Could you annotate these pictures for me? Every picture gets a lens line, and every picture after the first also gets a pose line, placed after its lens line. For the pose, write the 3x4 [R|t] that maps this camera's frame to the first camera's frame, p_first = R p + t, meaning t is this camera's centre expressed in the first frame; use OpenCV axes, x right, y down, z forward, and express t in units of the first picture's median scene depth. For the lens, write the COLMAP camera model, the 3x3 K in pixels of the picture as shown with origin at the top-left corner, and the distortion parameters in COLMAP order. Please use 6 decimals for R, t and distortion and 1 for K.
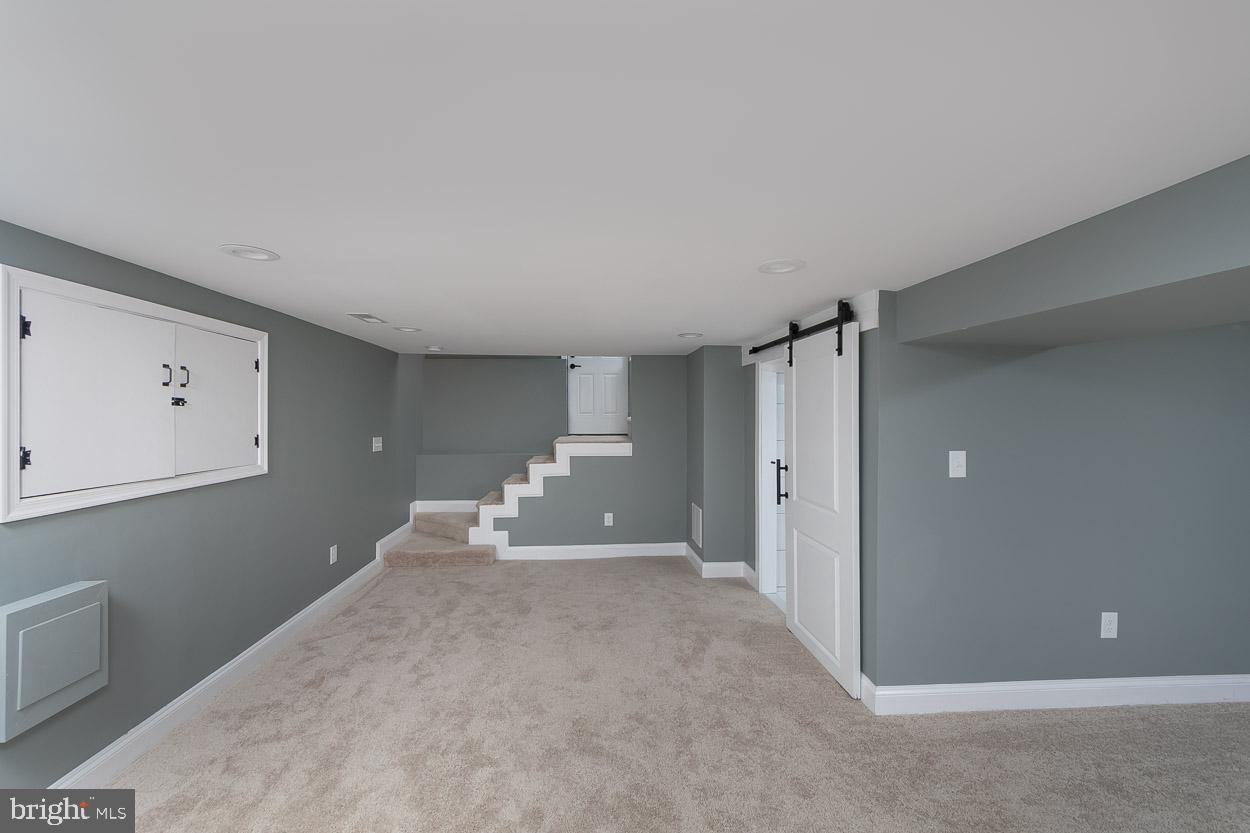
lens RADIAL K [[482.0, 0, 616.1], [0, 482.0, 417.3], [0, 0, 1]] dist [-0.007311, 0.002085]
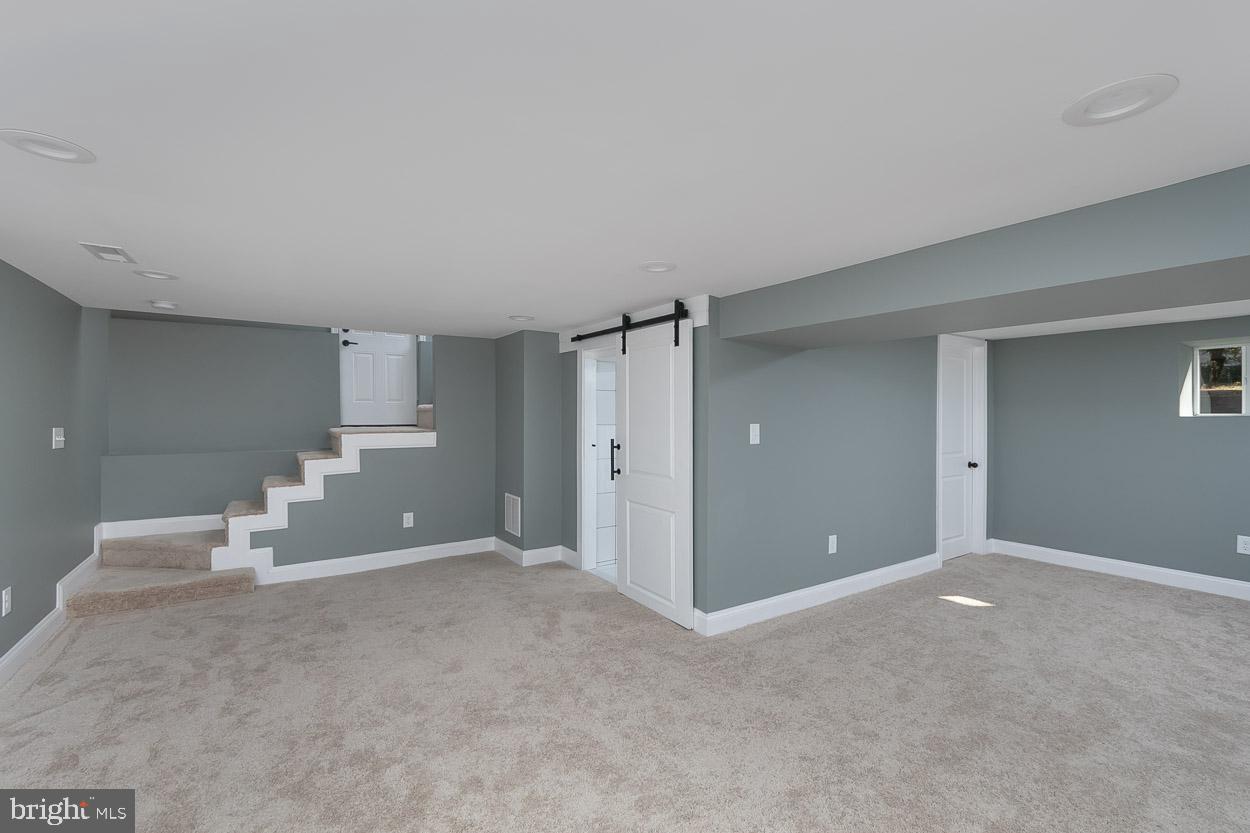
lens RADIAL K [[537.7, 0, 626.7], [0, 537.7, 415.3], [0, 0, 1]] dist [0.000257, -0.002083]
pose [[0.866242, -0.000708, 0.499623, -0.274282], [0.001603, 0.999998, -0.001363, 0.040392], [-0.499621, 0.001982, 0.866242, -0.081220]]
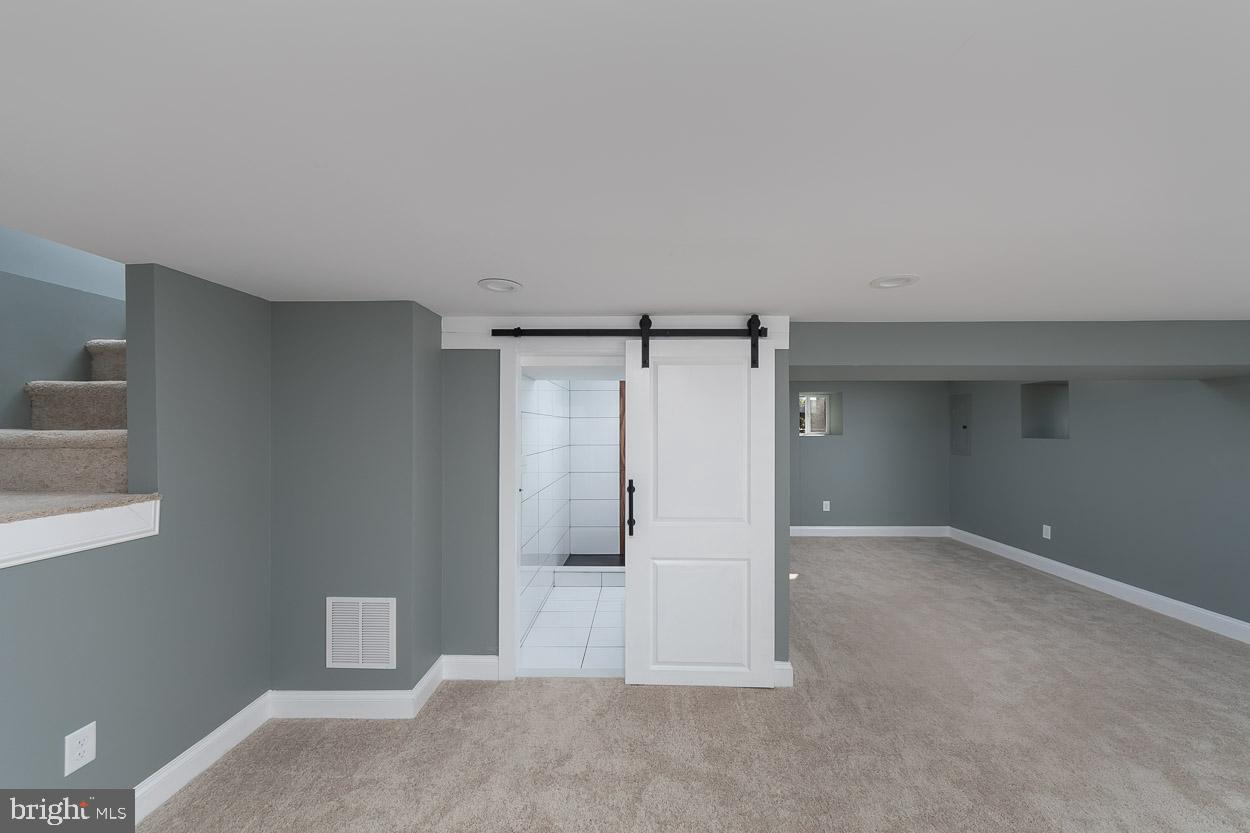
lens RADIAL K [[482.0, 0, 628.1], [0, 482.0, 418.3], [0, 0, 1]] dist [-0.007311, 0.002085]
pose [[0.097756, 0.011046, 0.995149, -0.528995], [0.005748, 0.999915, -0.011663, -0.006929], [-0.995194, 0.006860, 0.097685, 1.044282]]
